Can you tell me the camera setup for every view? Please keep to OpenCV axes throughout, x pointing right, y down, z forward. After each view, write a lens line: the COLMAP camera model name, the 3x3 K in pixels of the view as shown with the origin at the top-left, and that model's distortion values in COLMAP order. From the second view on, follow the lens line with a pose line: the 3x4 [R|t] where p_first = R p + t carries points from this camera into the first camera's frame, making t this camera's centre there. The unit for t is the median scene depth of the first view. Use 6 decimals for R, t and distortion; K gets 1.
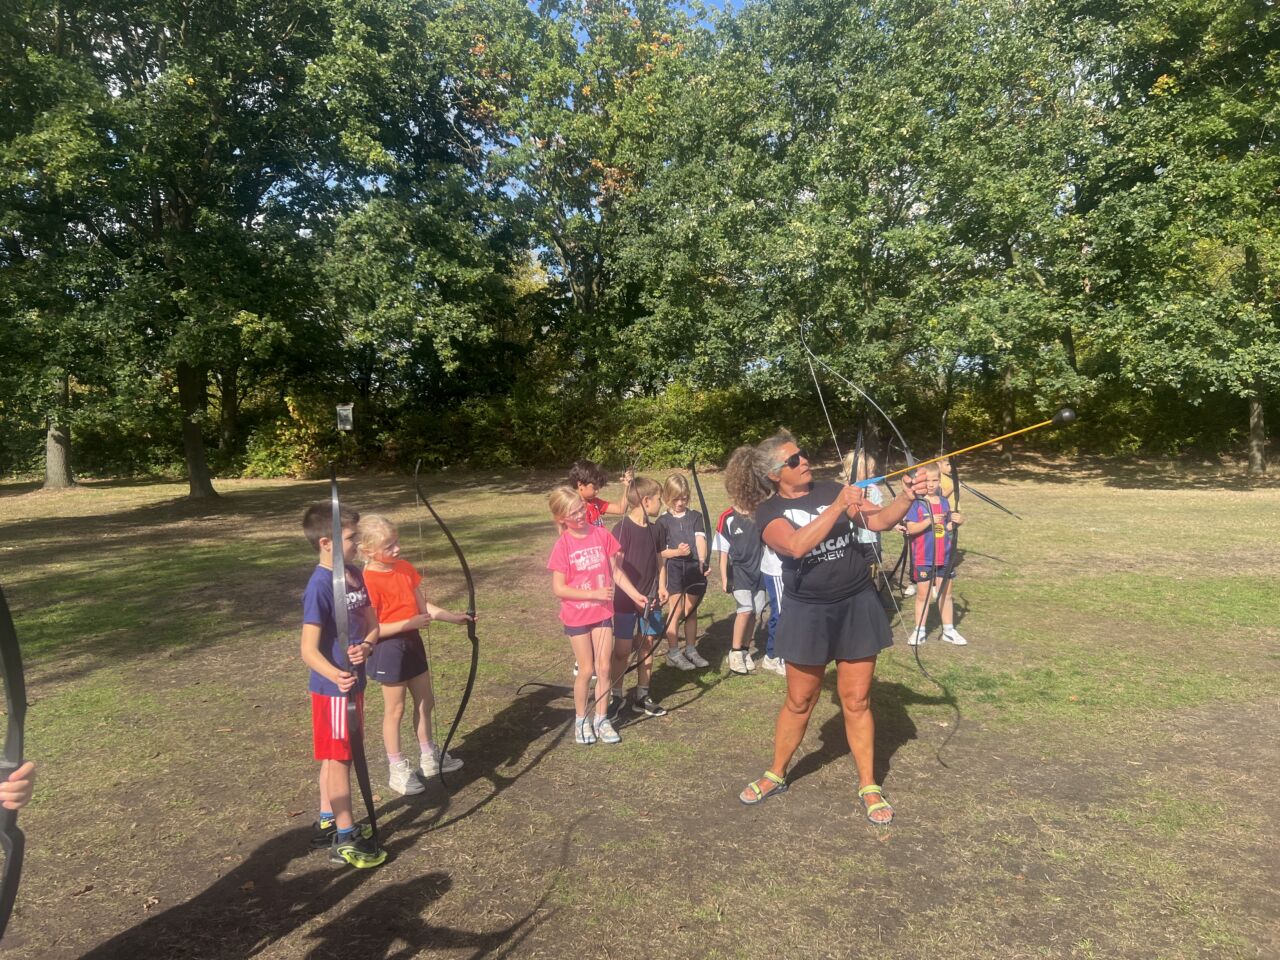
lens RADIAL K [[988.0, 0, 651.1], [0, 988.0, 484.6], [0, 0, 1]] dist [0.078050, -0.091621]
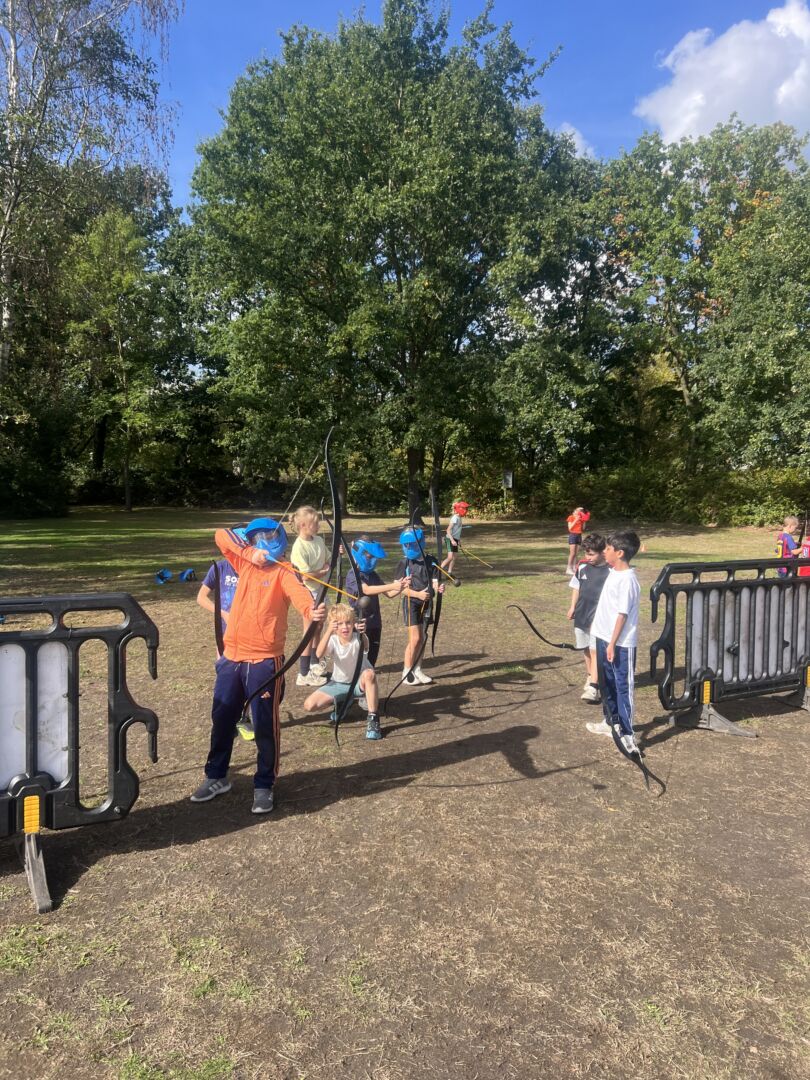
lens RADIAL K [[833.6, 0, 405.0], [0, 833.6, 540.0], [0, 0, 1]] dist [0.078050, -0.091621]
pose [[0.903383, 0.065854, -0.423747, 0.128881], [-0.063561, 0.997786, 0.019558, 0.012844], [0.424097, 0.009266, 0.905569, -0.277537]]
